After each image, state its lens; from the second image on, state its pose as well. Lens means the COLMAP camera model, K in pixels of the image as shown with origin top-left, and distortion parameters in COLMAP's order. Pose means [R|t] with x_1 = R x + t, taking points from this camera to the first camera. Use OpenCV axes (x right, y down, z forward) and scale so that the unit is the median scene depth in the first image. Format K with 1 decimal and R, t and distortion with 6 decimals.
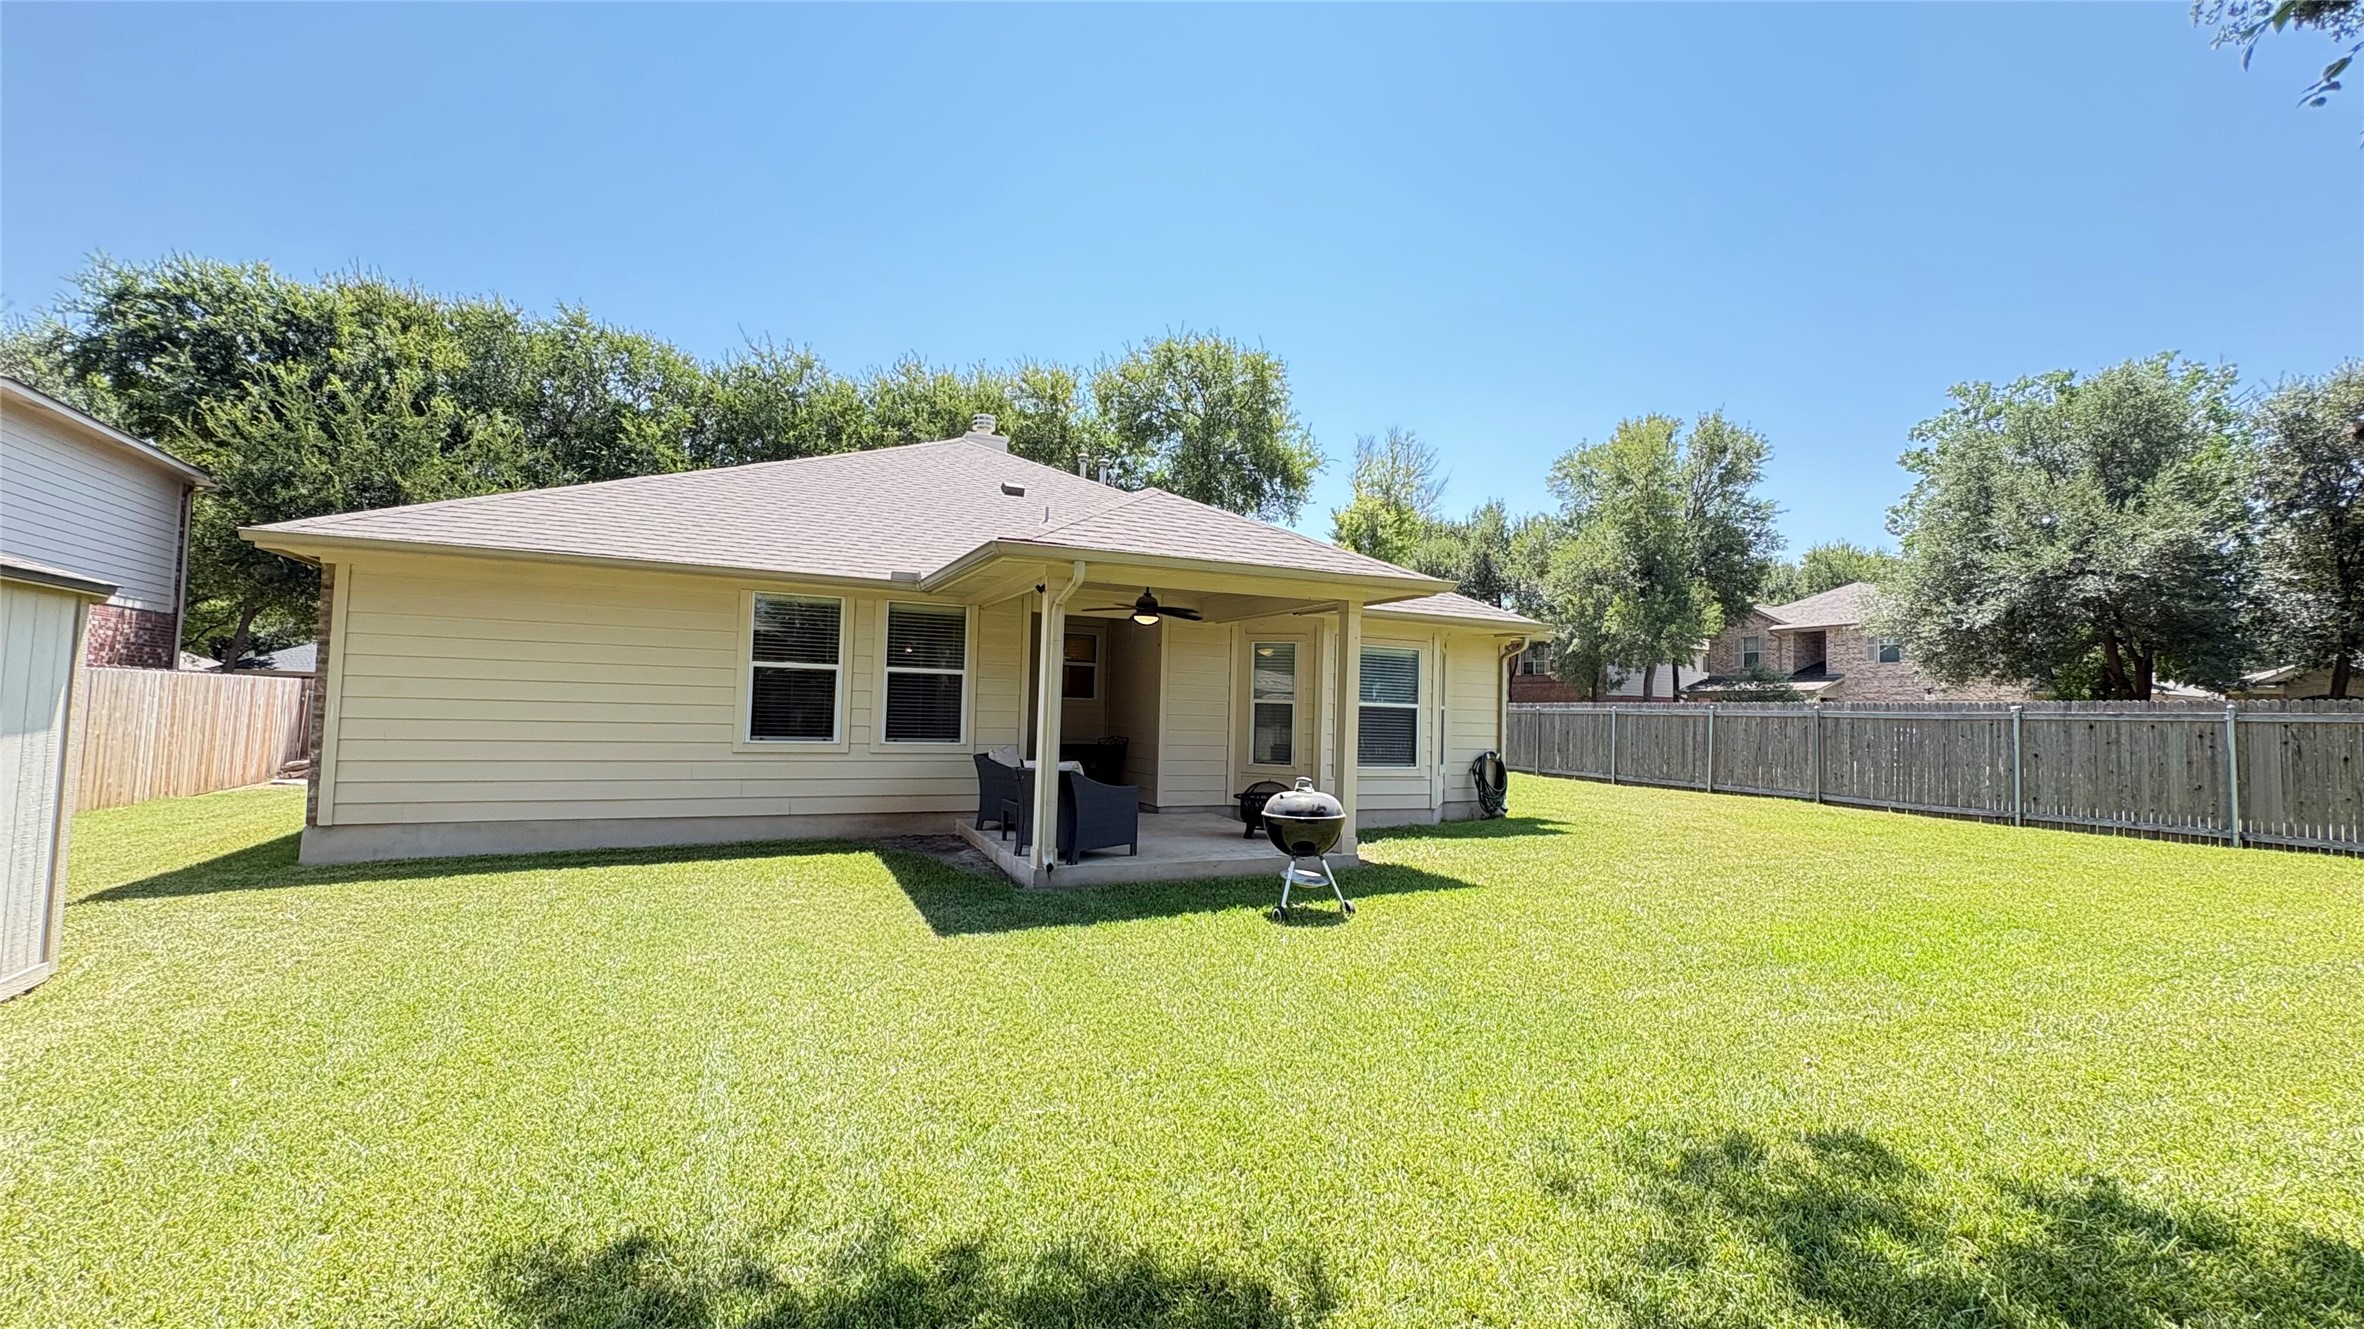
lens RADIAL K [[946.8, 0, 1182.9], [0, 946.8, 662.8], [0, 0, 1]] dist [0.001584, -0.000162]
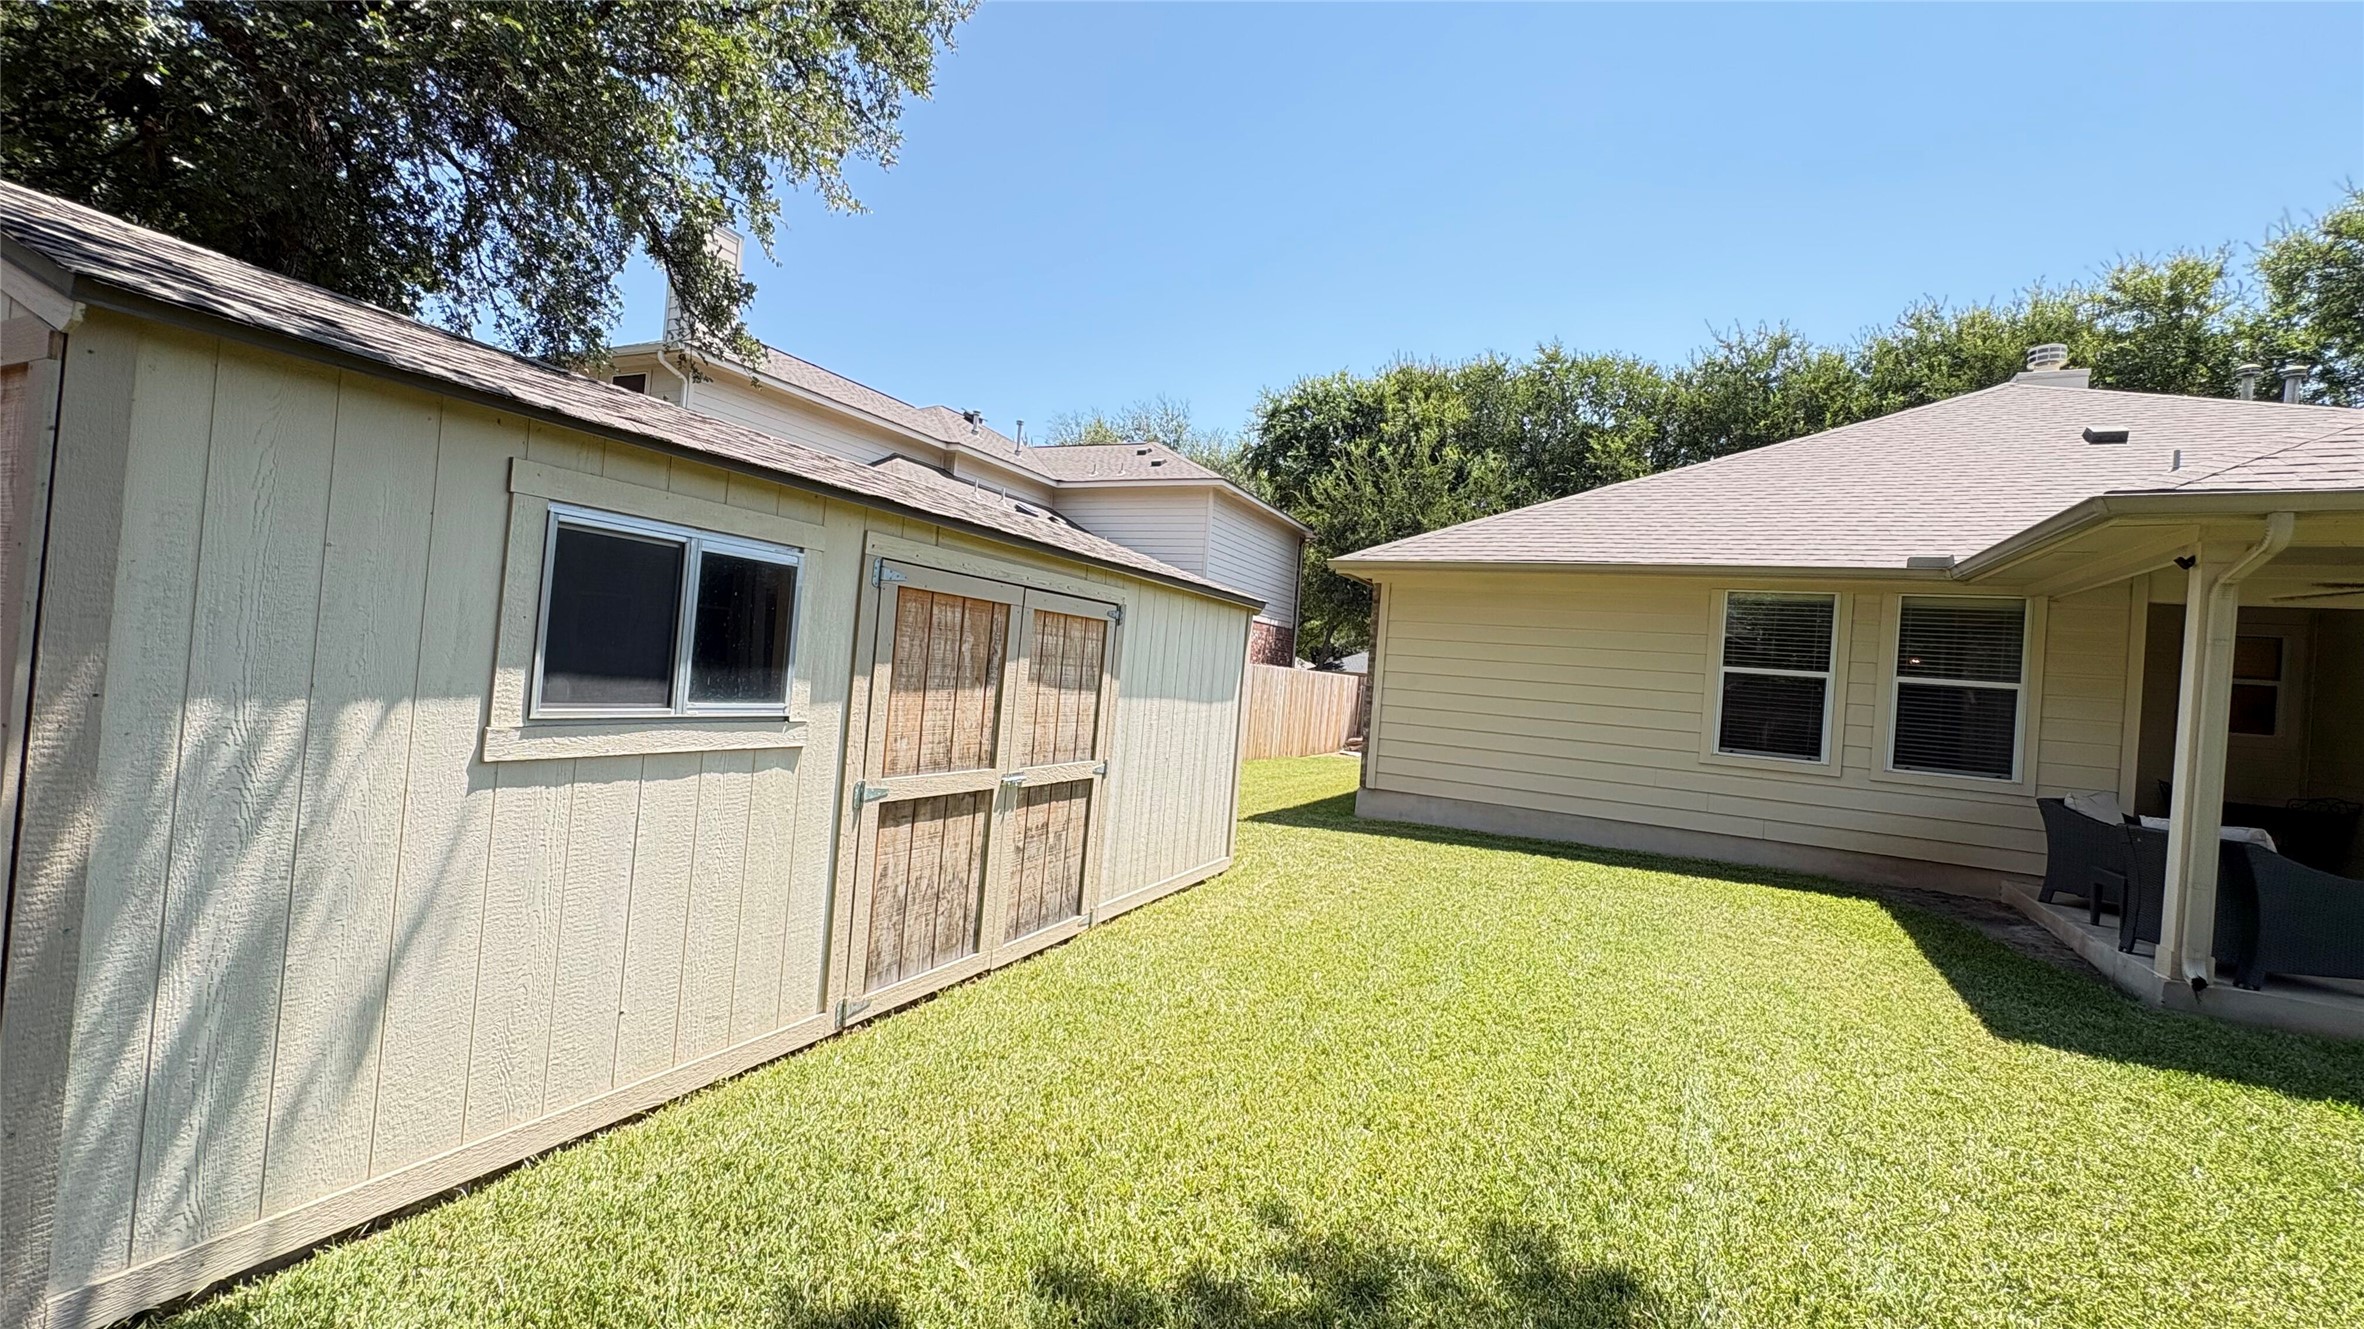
lens RADIAL K [[946.8, 0, 1182.9], [0, 946.8, 662.8], [0, 0, 1]] dist [0.001584, -0.000162]
pose [[0.596153, 0.013342, -0.802760, -0.020123], [-0.022813, 0.999740, -0.000326, 0.005211], [0.802547, 0.018507, 0.596302, 0.019802]]
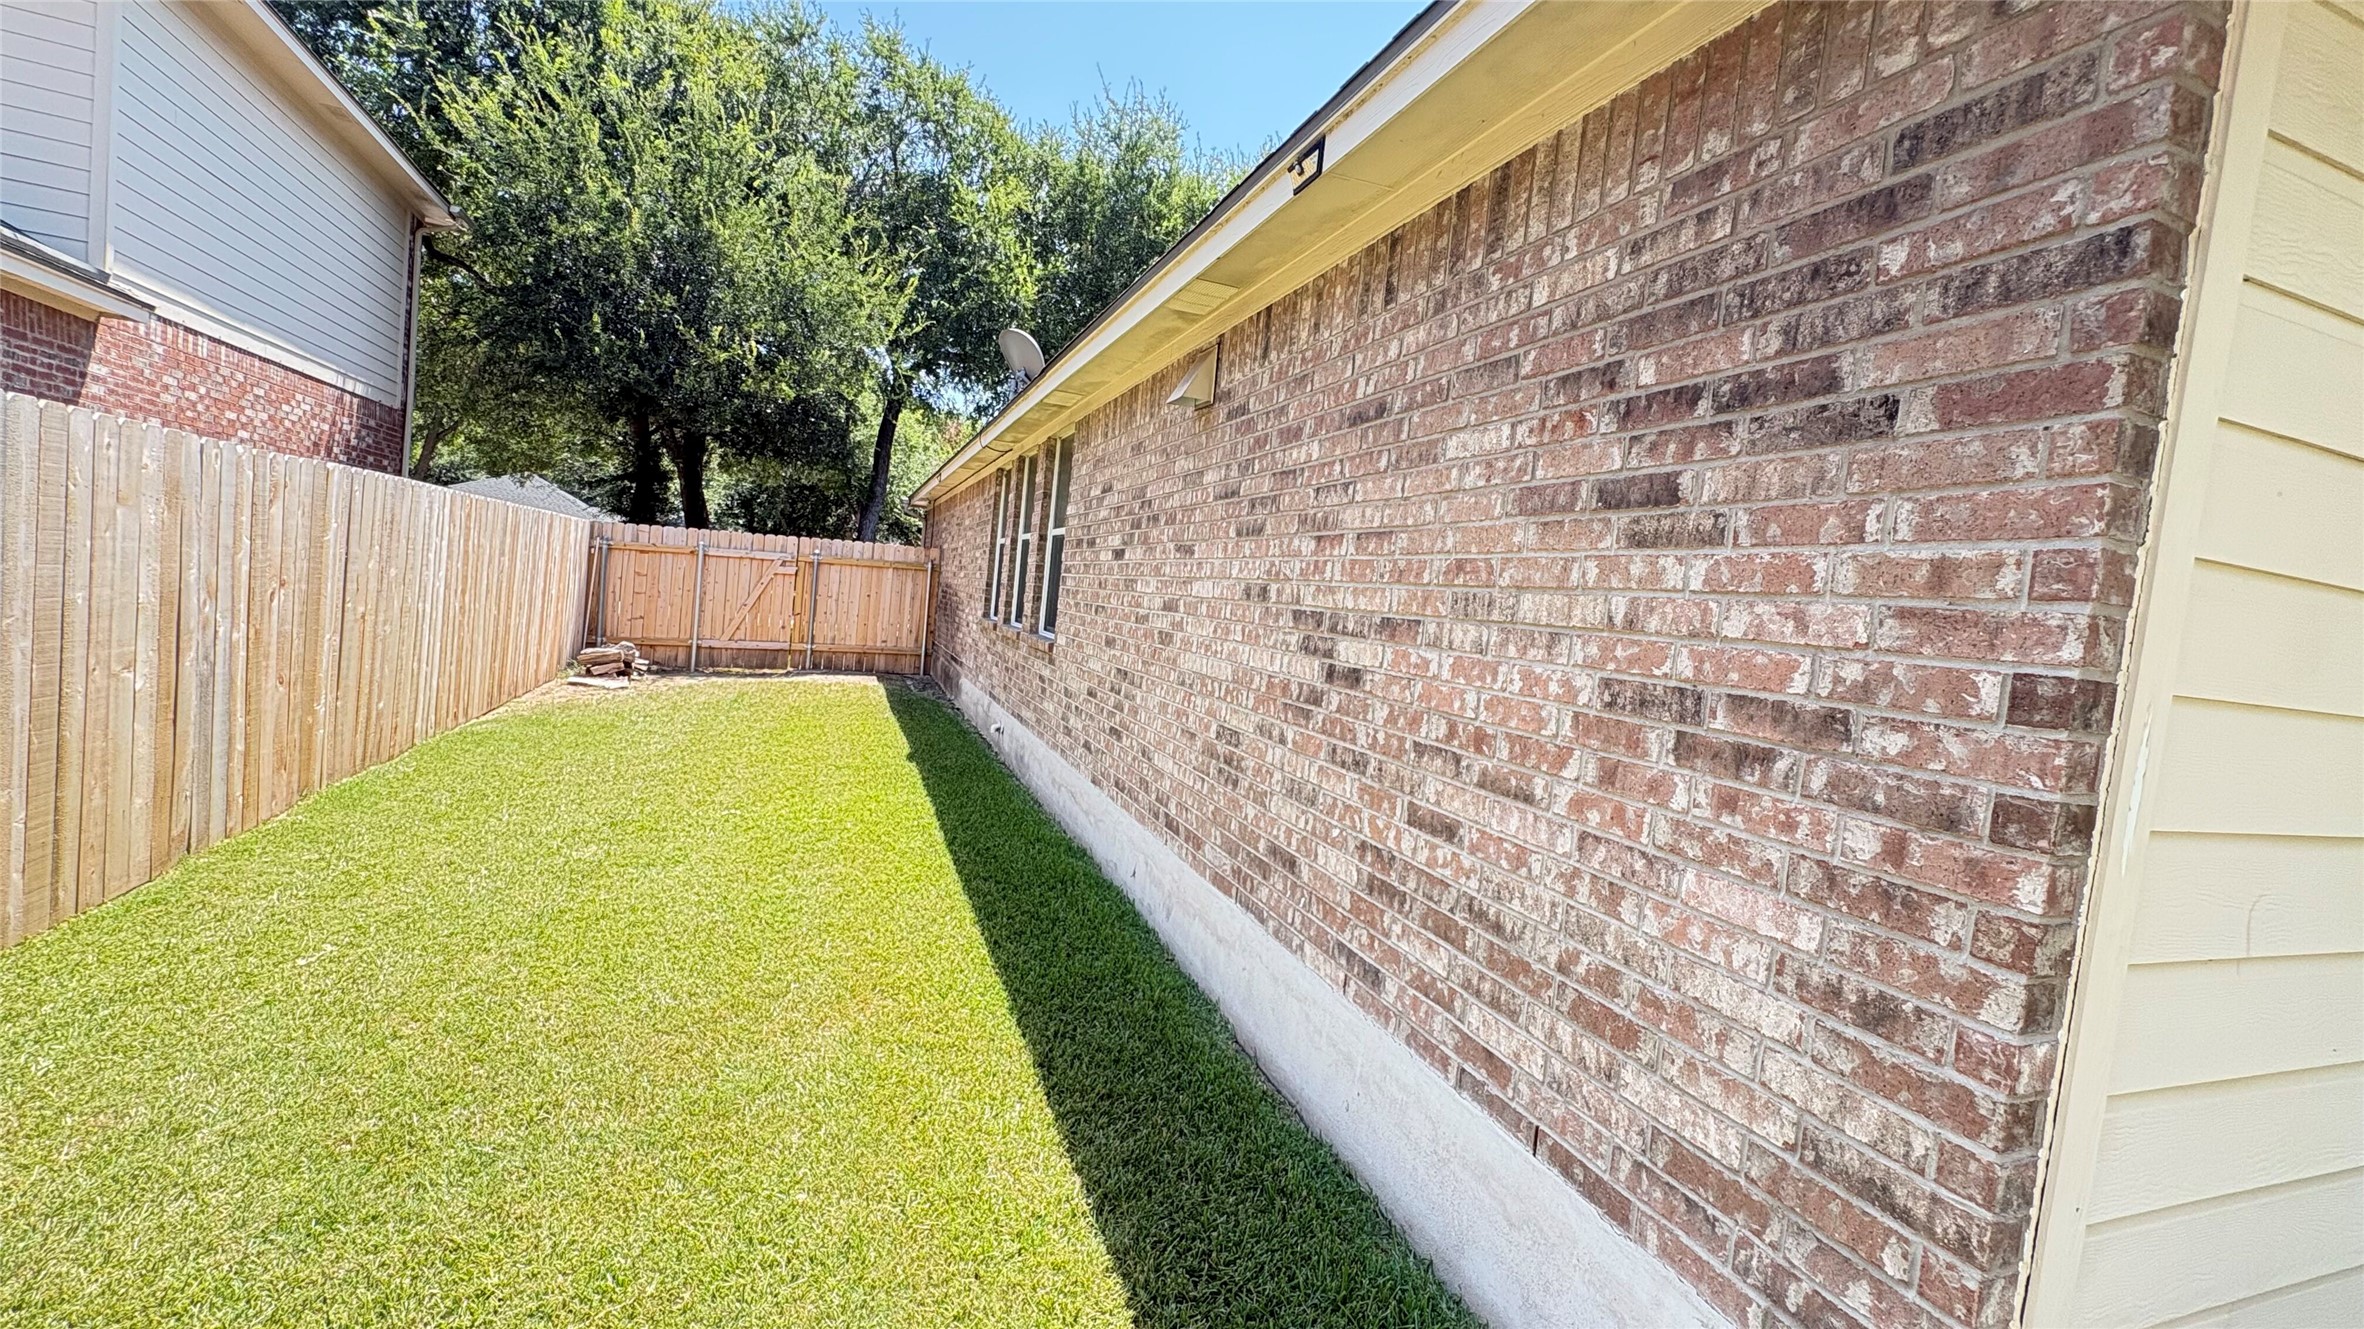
lens RADIAL K [[946.8, 0, 1182.9], [0, 946.8, 662.8], [0, 0, 1]] dist [0.001584, -0.000162]
pose [[0.993190, 0.086027, -0.078571, -0.617234], [-0.077289, 0.991122, 0.108186, 0.016251], [0.087180, -0.101377, 0.991021, 0.500341]]
